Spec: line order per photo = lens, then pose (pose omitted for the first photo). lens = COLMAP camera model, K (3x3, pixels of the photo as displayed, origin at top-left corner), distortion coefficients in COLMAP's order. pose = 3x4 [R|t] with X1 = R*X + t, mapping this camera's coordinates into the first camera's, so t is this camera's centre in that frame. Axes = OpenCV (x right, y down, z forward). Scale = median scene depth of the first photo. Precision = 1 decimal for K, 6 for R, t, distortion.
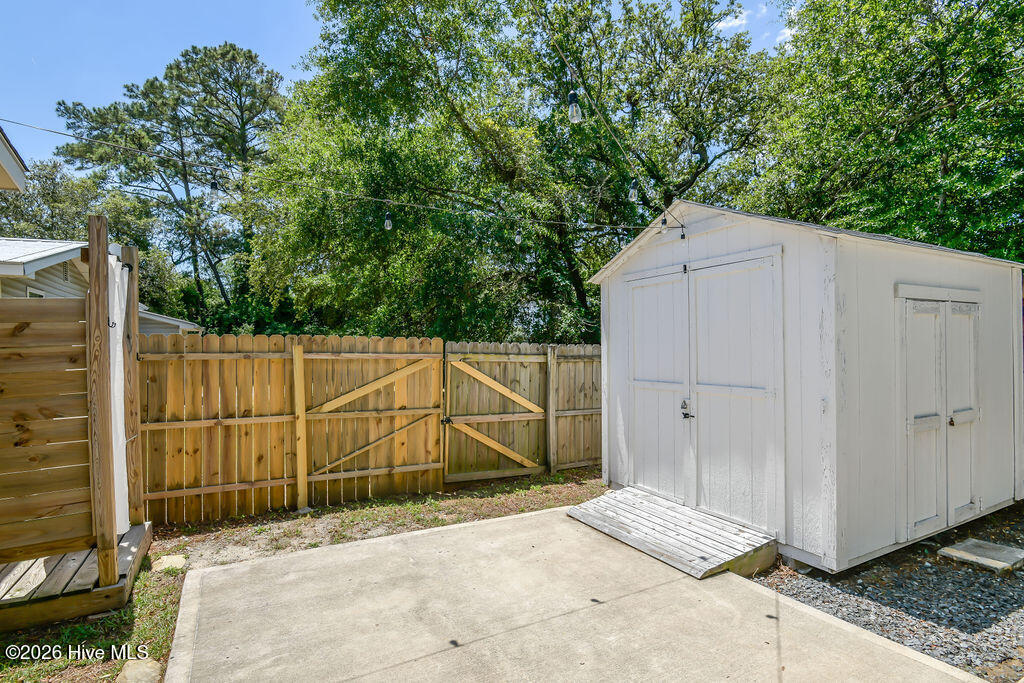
lens RADIAL K [[505.4, 0, 510.8], [0, 505.4, 344.7], [0, 0, 1]] dist [-0.013769, -0.002325]
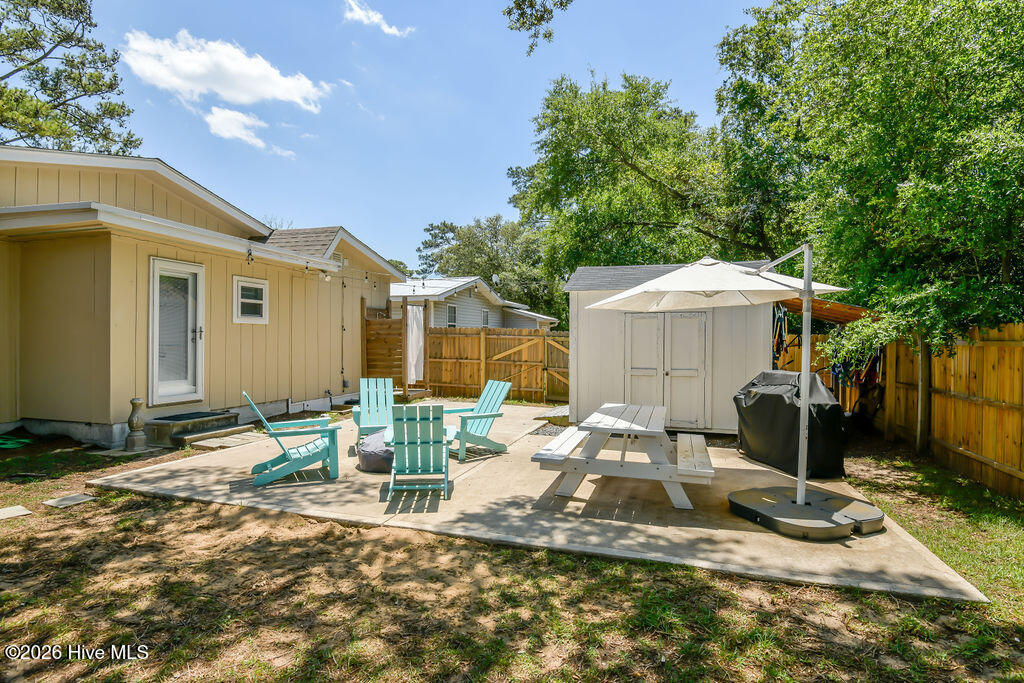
lens RADIAL K [[536.6, 0, 512.0], [0, 536.6, 341.5], [0, 0, 1]] dist [-0.017810, -0.000634]
pose [[0.696399, 0.022557, -0.717300, 1.471971], [-0.009427, 0.999707, 0.022285, -0.010127], [0.717593, -0.008757, 0.696408, -0.679775]]
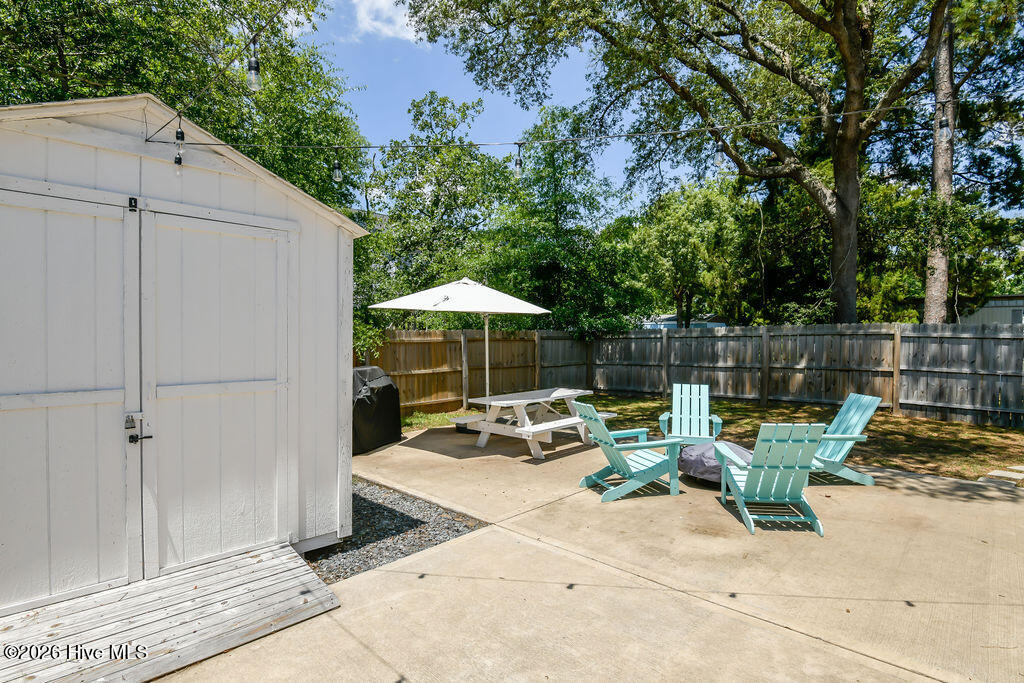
lens RADIAL K [[509.3, 0, 510.7], [0, 509.3, 342.6], [0, 0, 1]] dist [-0.010812, -0.006419]
pose [[-0.293136, 0.001914, 0.956069, -0.325109], [-0.006557, 0.999970, -0.004012, 0.017050], [-0.956048, -0.007445, -0.293115, 0.612091]]
